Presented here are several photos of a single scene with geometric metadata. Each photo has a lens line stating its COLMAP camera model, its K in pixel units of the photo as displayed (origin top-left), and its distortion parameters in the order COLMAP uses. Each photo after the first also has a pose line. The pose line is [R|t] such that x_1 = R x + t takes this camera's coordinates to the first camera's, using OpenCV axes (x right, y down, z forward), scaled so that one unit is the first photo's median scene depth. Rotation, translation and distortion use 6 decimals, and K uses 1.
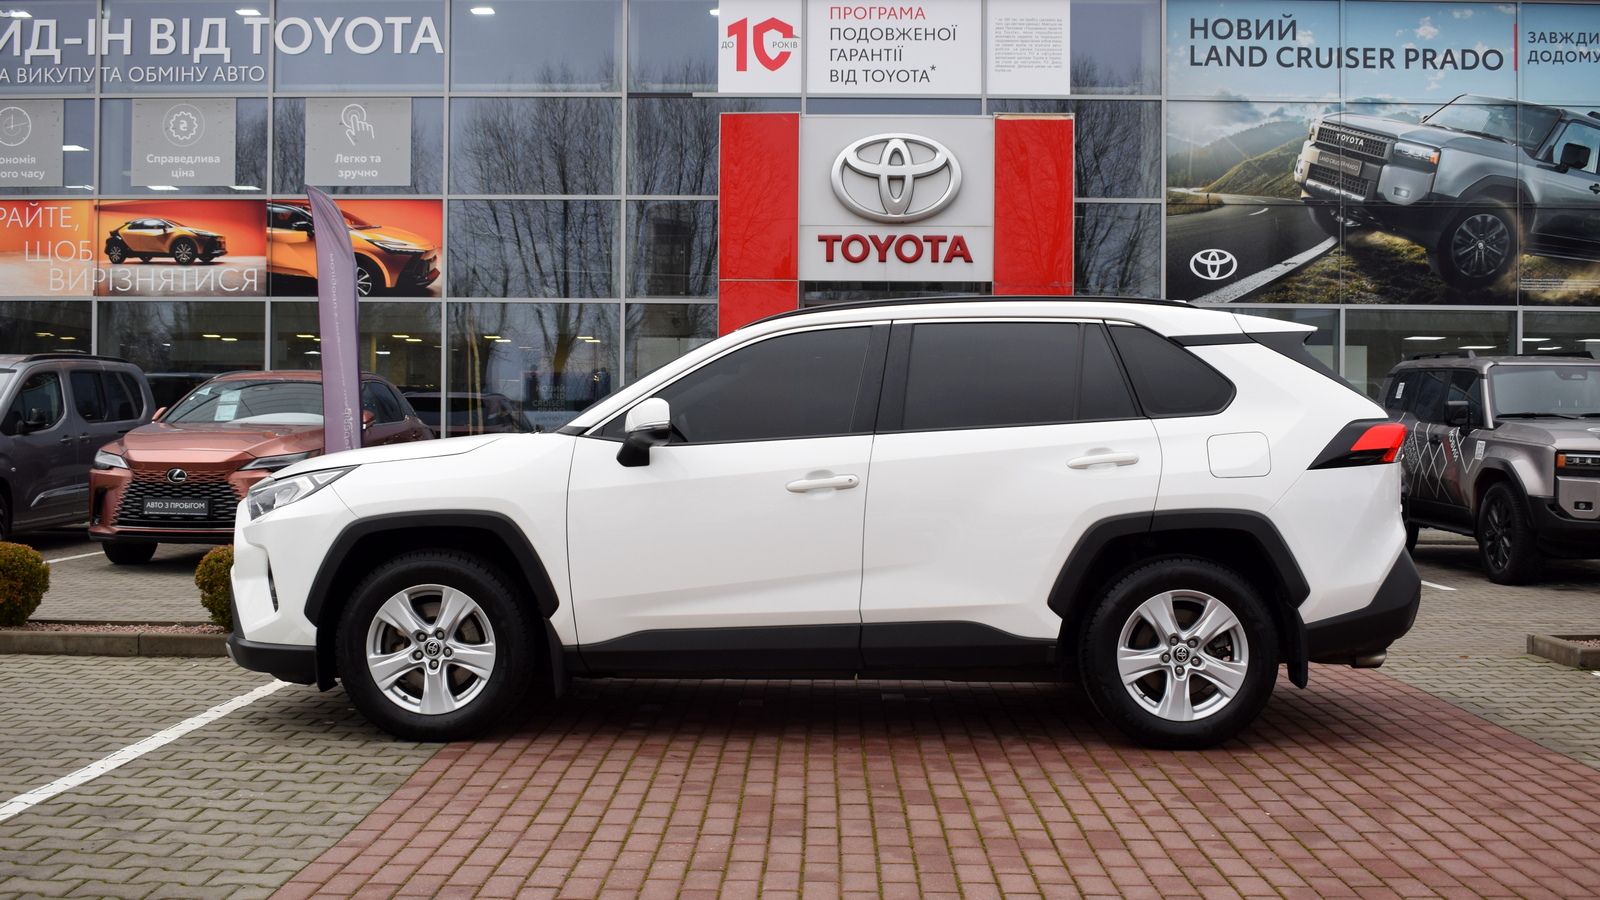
lens RADIAL K [[1769.1, 0, 812.1], [0, 1769.1, 449.7], [0, 0, 1]] dist [-0.037959, 0.000000]
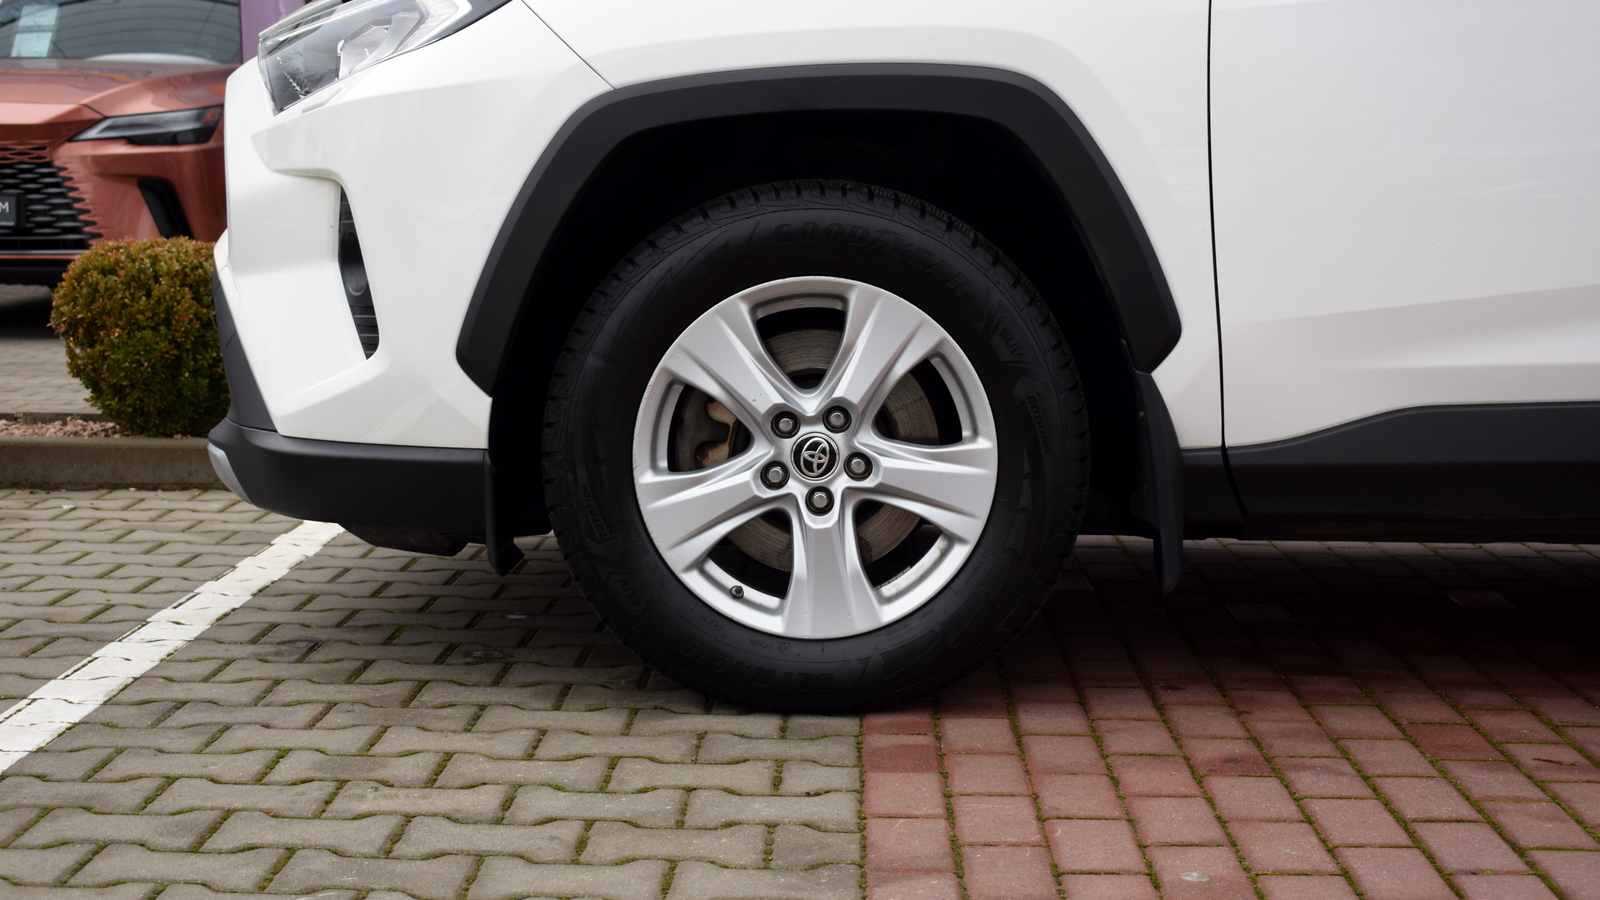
lens RADIAL K [[2424.1, 0, 803.8], [0, 2424.1, 452.9], [0, 0, 1]] dist [-0.033207, 0.000000]
pose [[0.999803, 0.002941, 0.019635, -0.114664], [-0.004787, 0.995499, 0.094648, 0.032899], [-0.019268, -0.094723, 0.995317, 0.256927]]
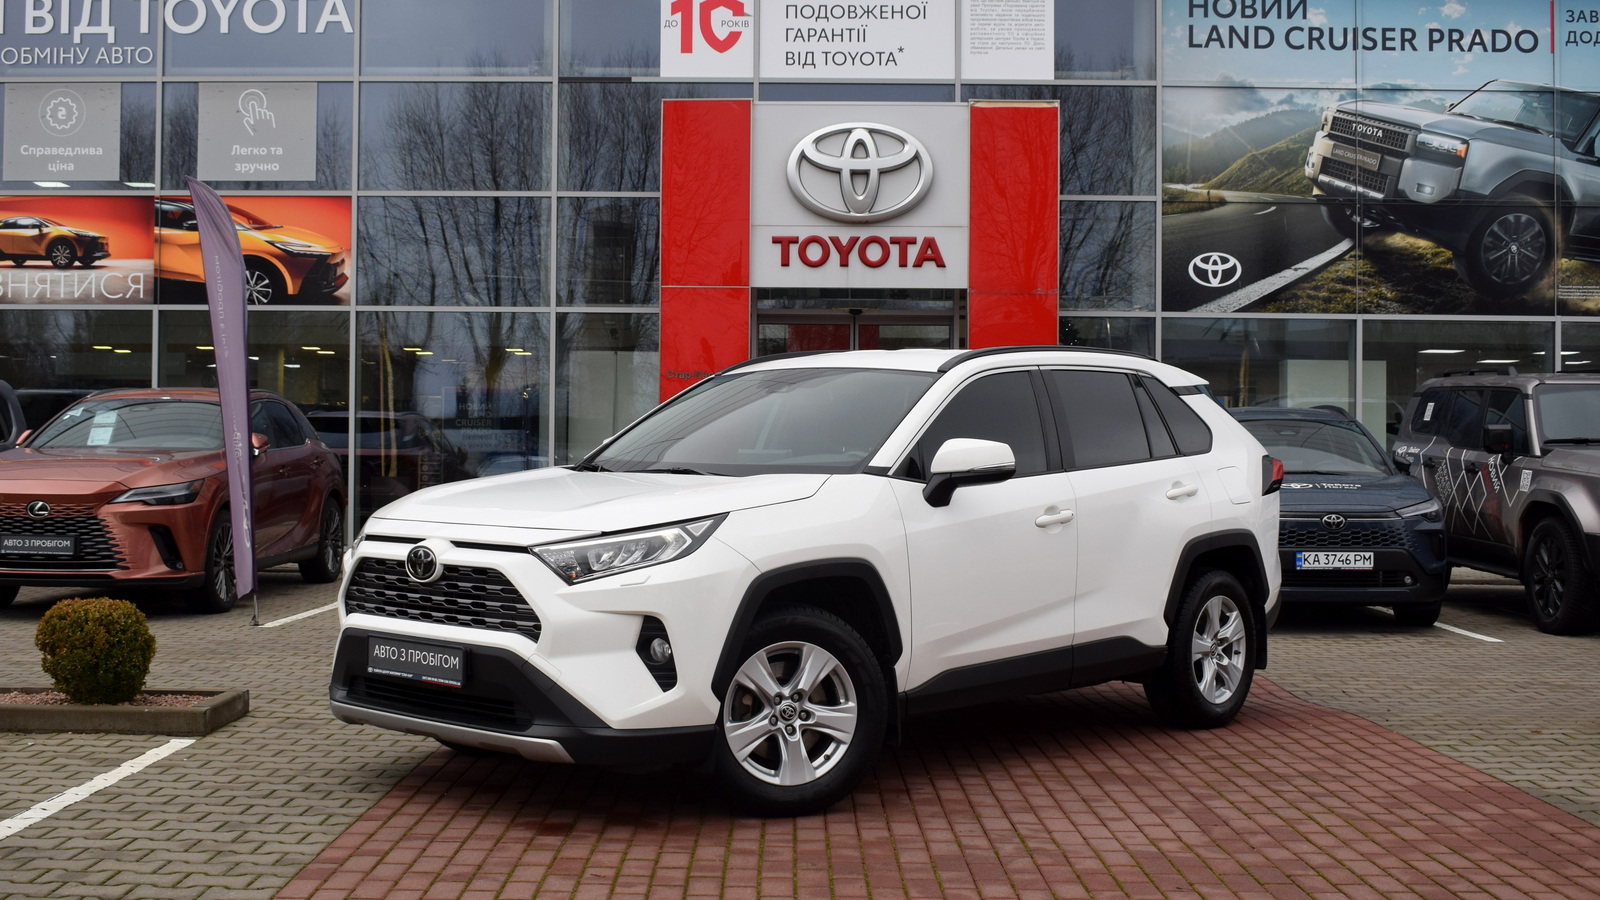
lens RADIAL K [[1865.1, 0, 786.4], [0, 1865.1, 442.8], [0, 0, 1]] dist [-0.035075, 0.000000]
pose [[0.999932, 0.000178, 0.011639, -0.000352], [-0.000034, 0.999923, -0.012396, -0.006446], [-0.011640, 0.012395, 0.999855, 0.070185]]
